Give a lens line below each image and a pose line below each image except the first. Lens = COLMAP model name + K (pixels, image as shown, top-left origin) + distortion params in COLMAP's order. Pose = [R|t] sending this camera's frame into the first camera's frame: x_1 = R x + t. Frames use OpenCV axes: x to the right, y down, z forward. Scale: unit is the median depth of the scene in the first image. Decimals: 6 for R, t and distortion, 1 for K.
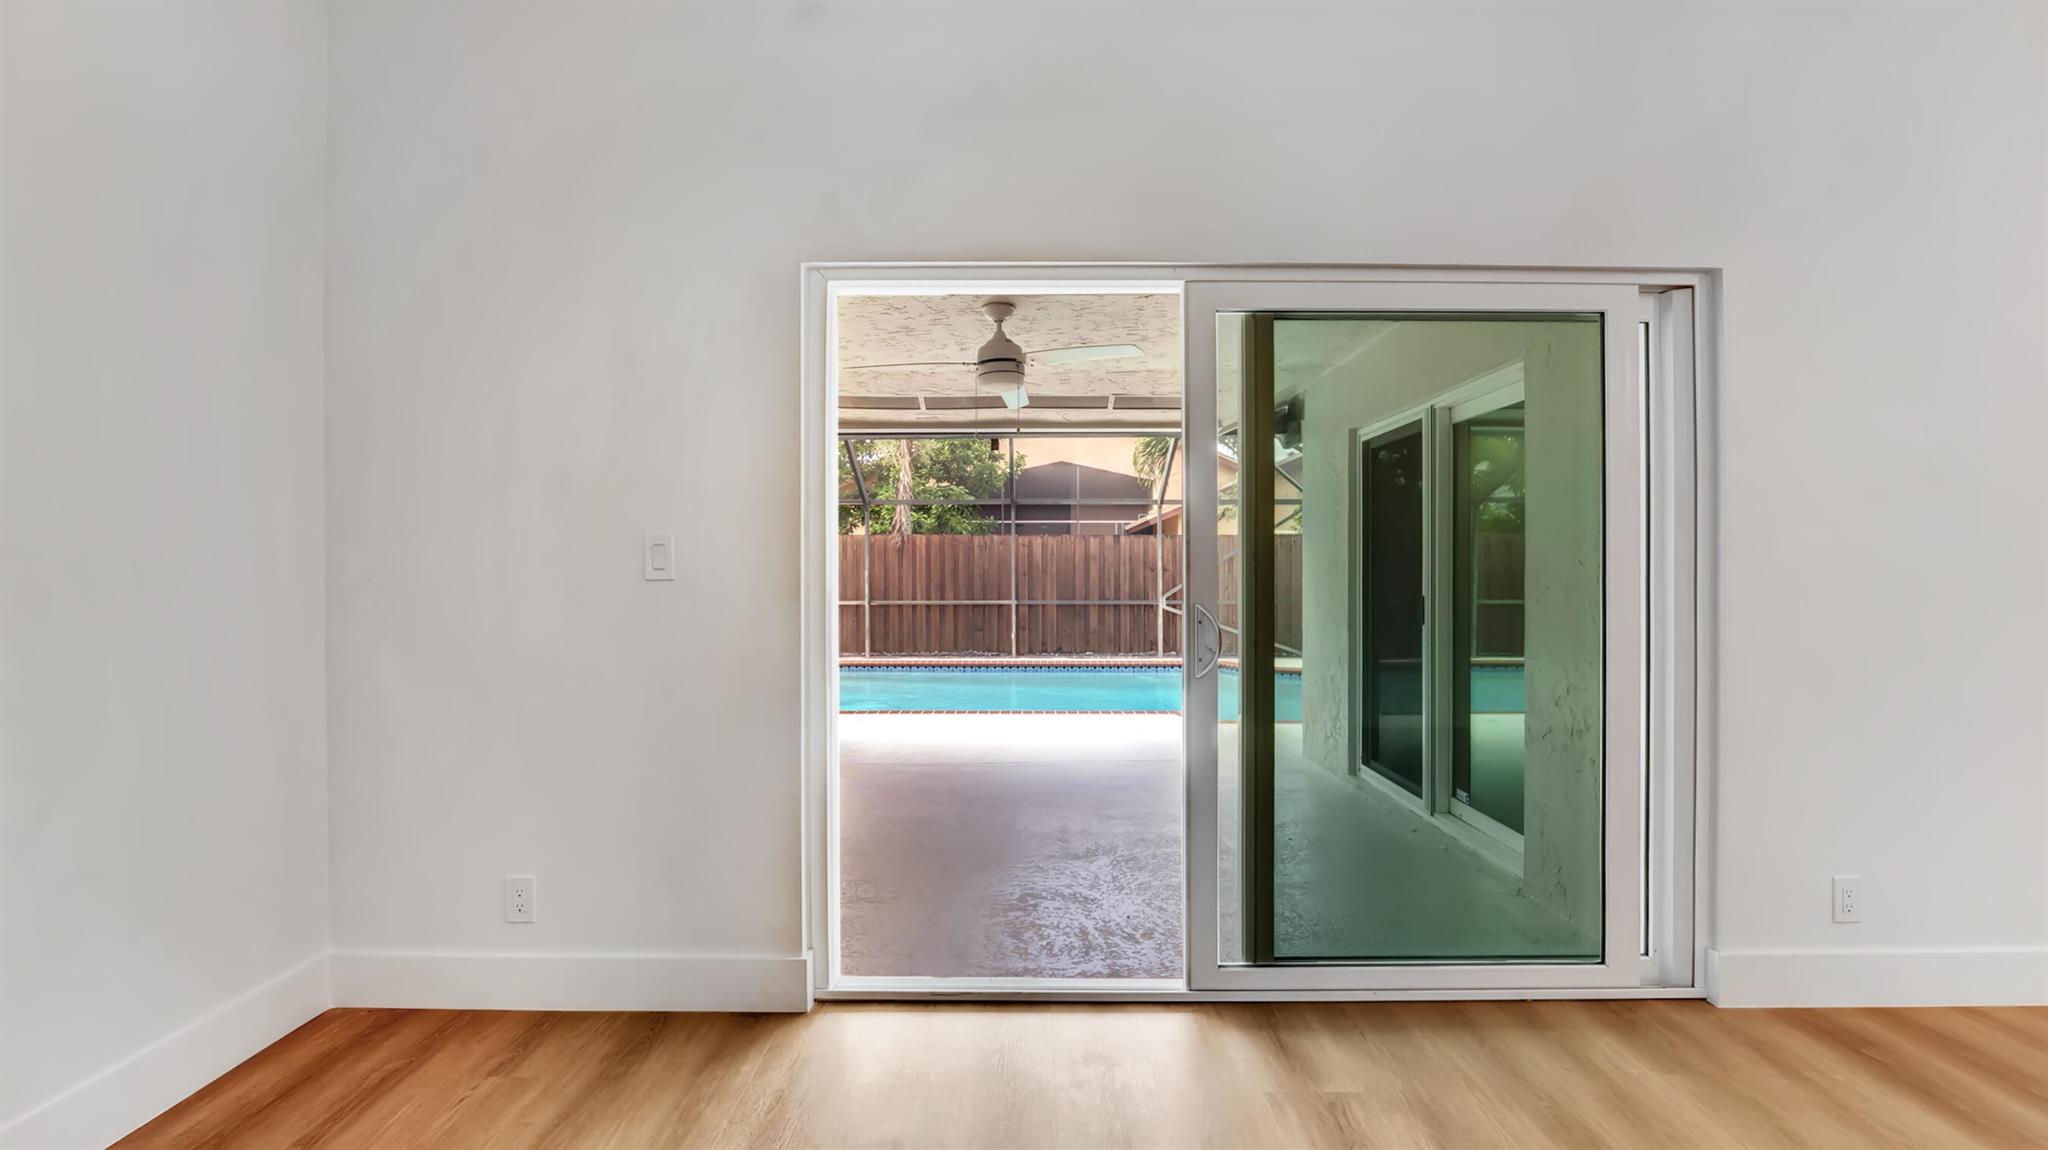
lens RADIAL K [[878.1, 0, 1023.0], [0, 878.1, 567.1], [0, 0, 1]] dist [0.000747, 0.000113]
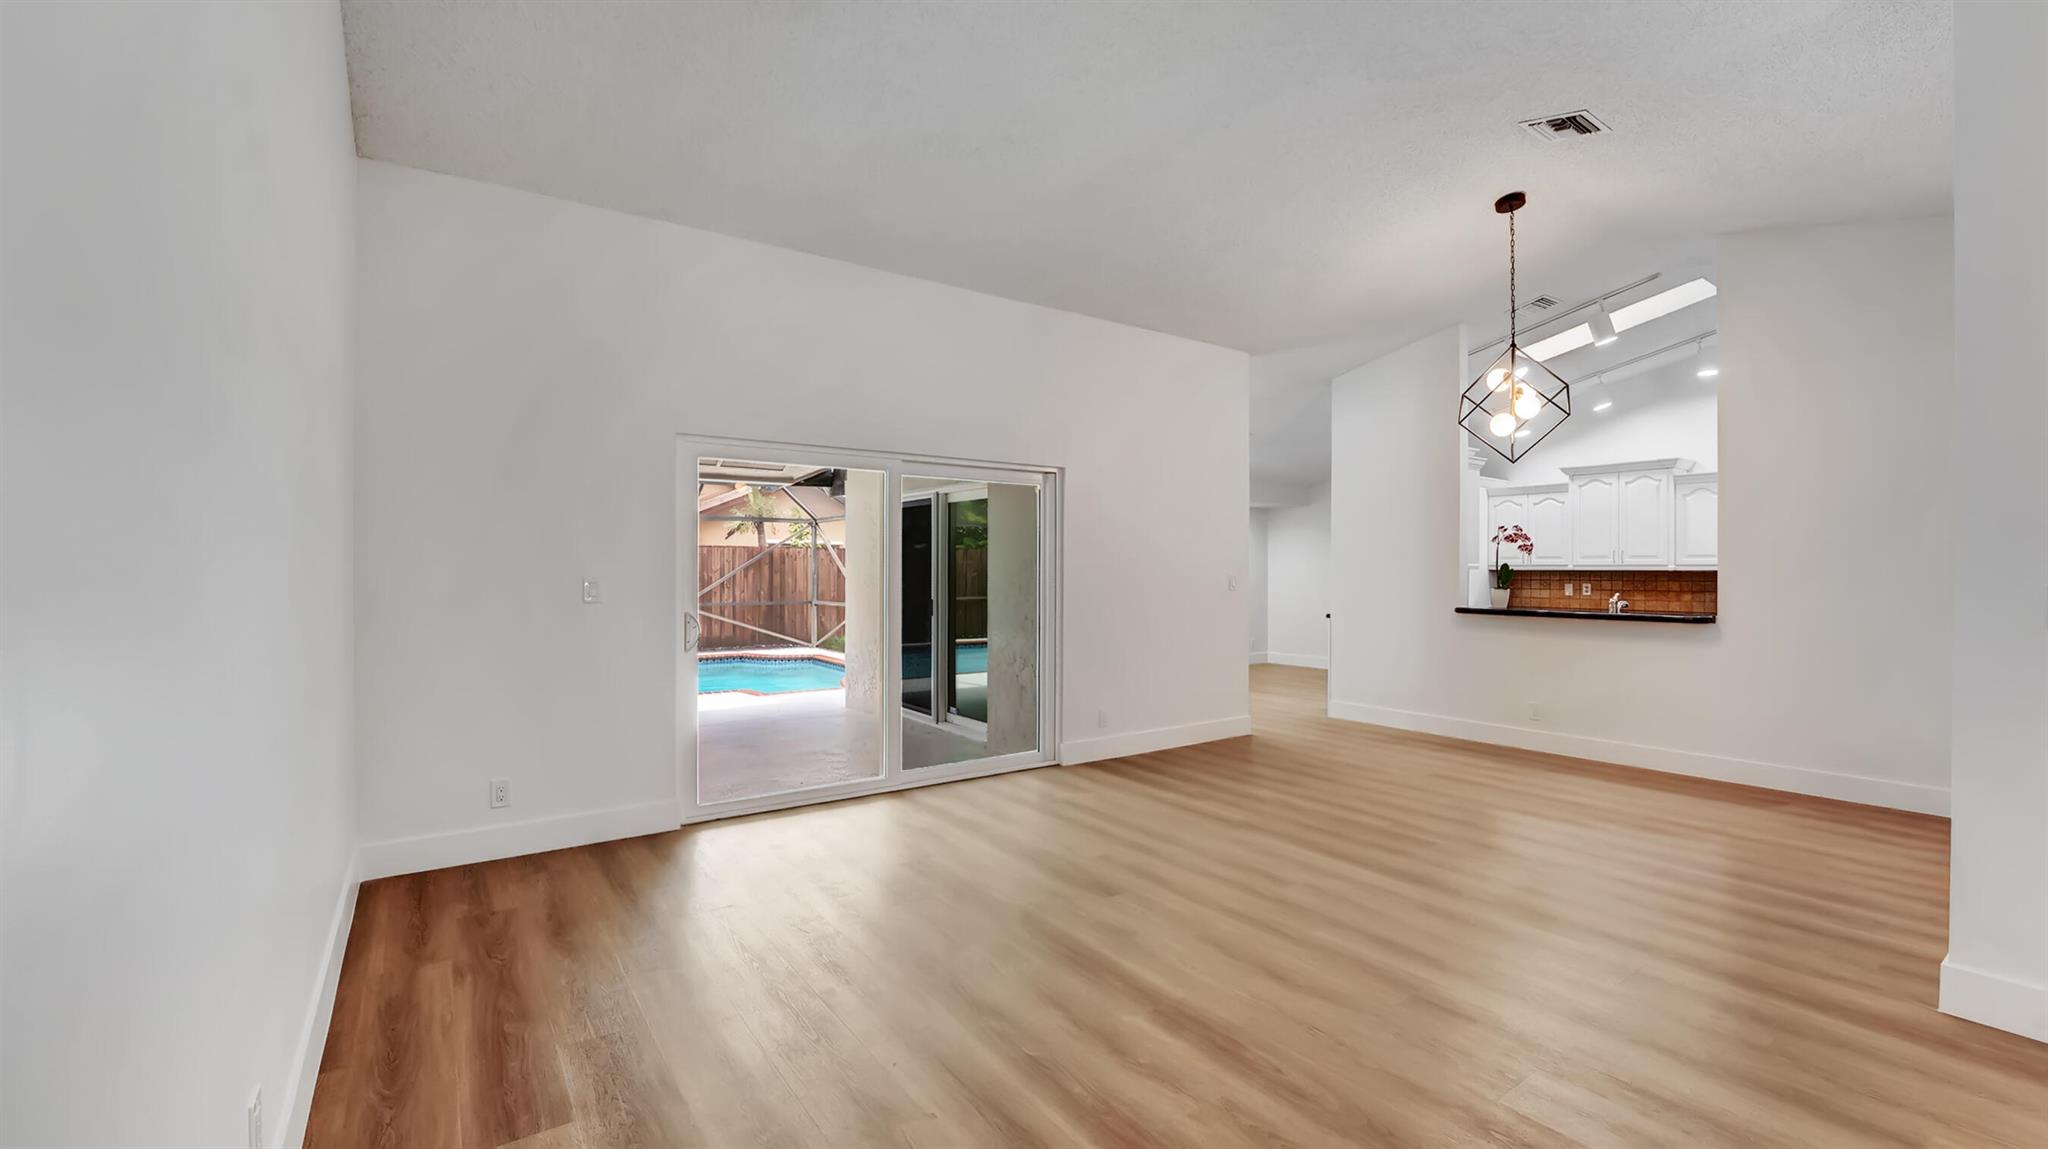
lens RADIAL K [[846.1, 0, 1063.6], [0, 846.1, 566.3], [0, 0, 1]] dist [-0.031401, -0.000110]
pose [[0.789059, 0.003349, 0.614308, -0.388326], [-0.003896, 0.999992, -0.000448, -0.034018], [-0.614304, -0.002040, 0.789066, -0.507521]]
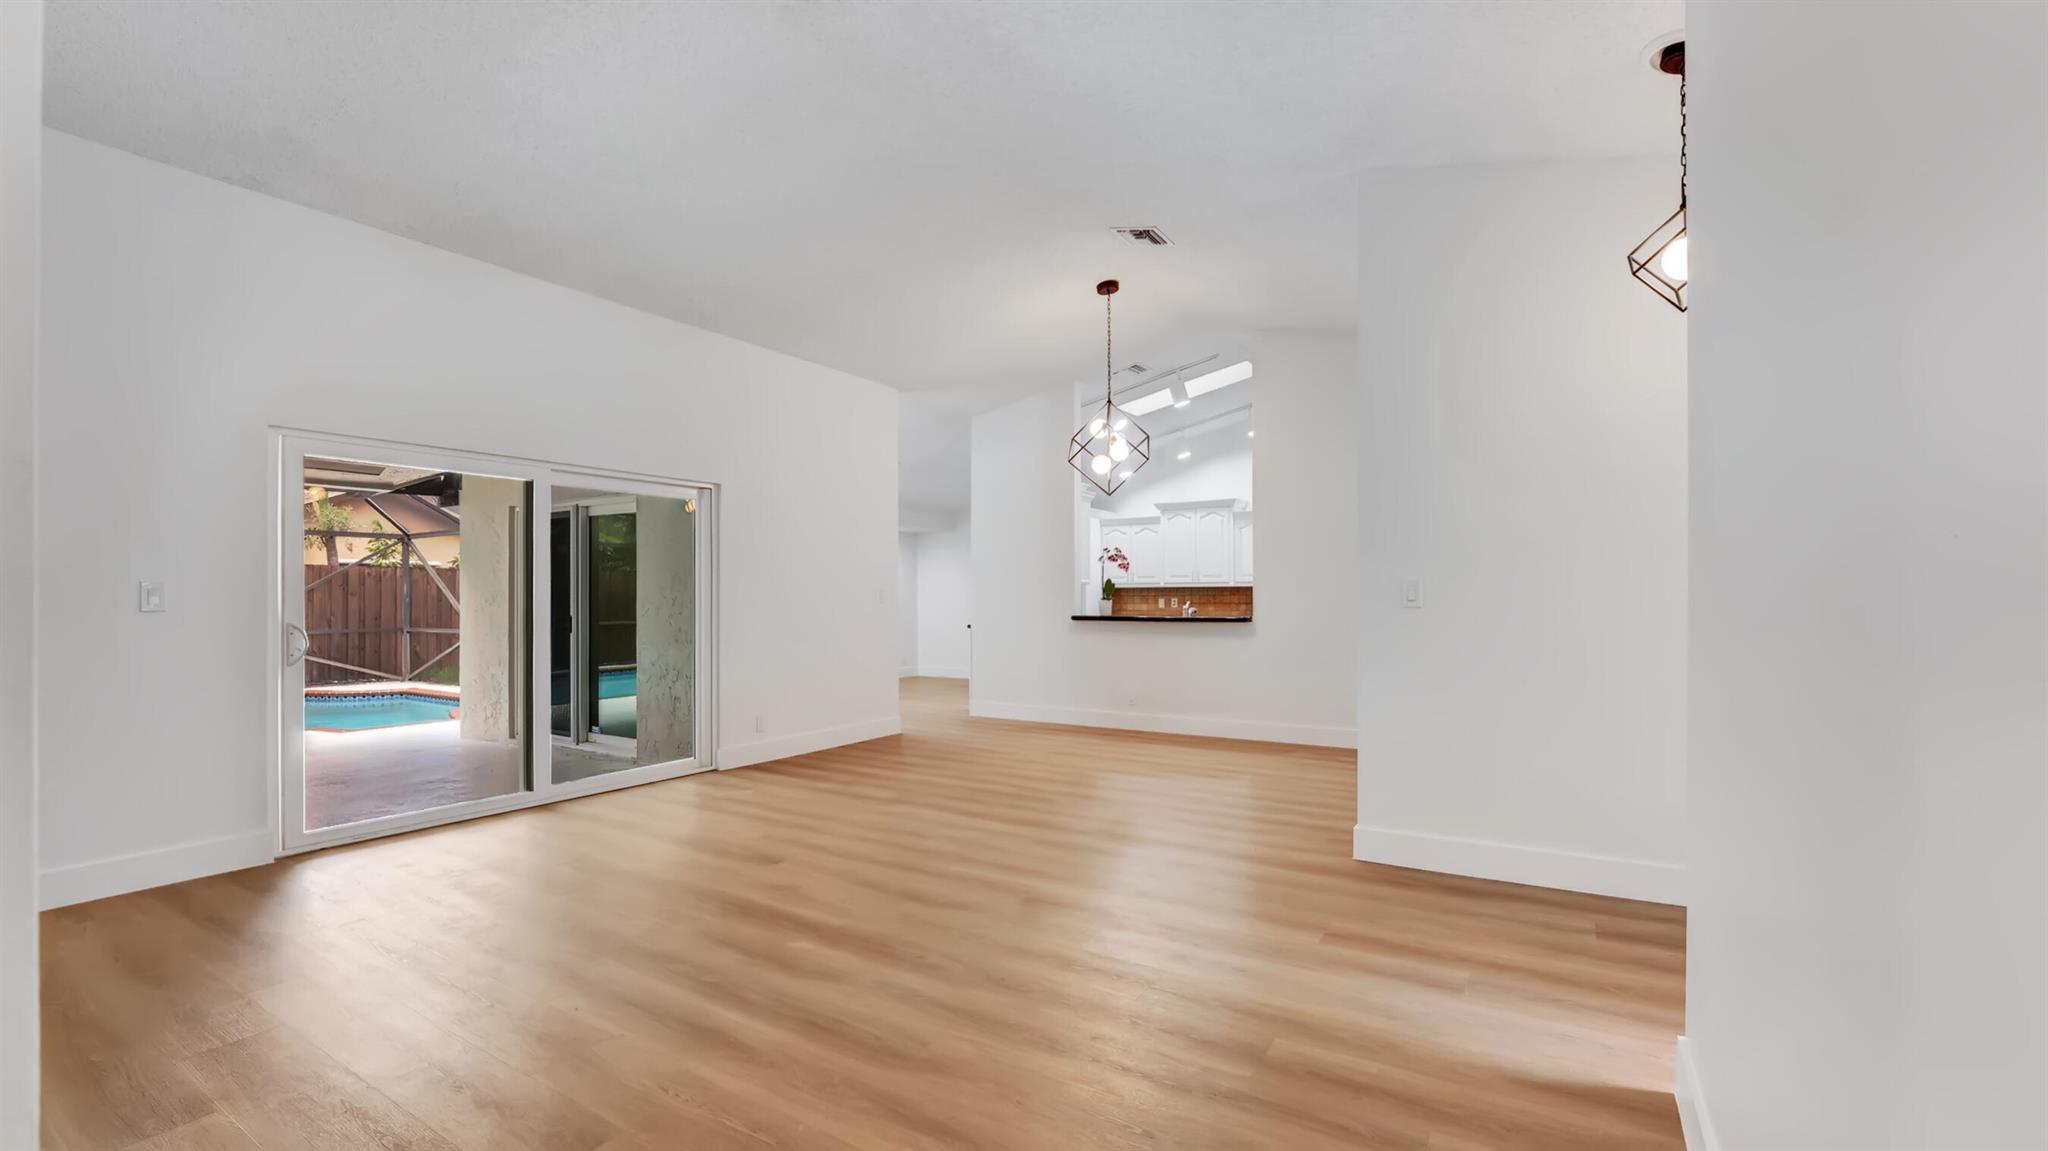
lens RADIAL K [[806.7, 0, 1070.8], [0, 806.7, 580.3], [0, 0, 1]] dist [-0.030560, -0.000009]
pose [[0.467347, 0.008276, 0.884035, -0.466894], [0.004696, 0.999919, -0.011843, -0.012664], [-0.884062, 0.009686, 0.467270, -0.584136]]
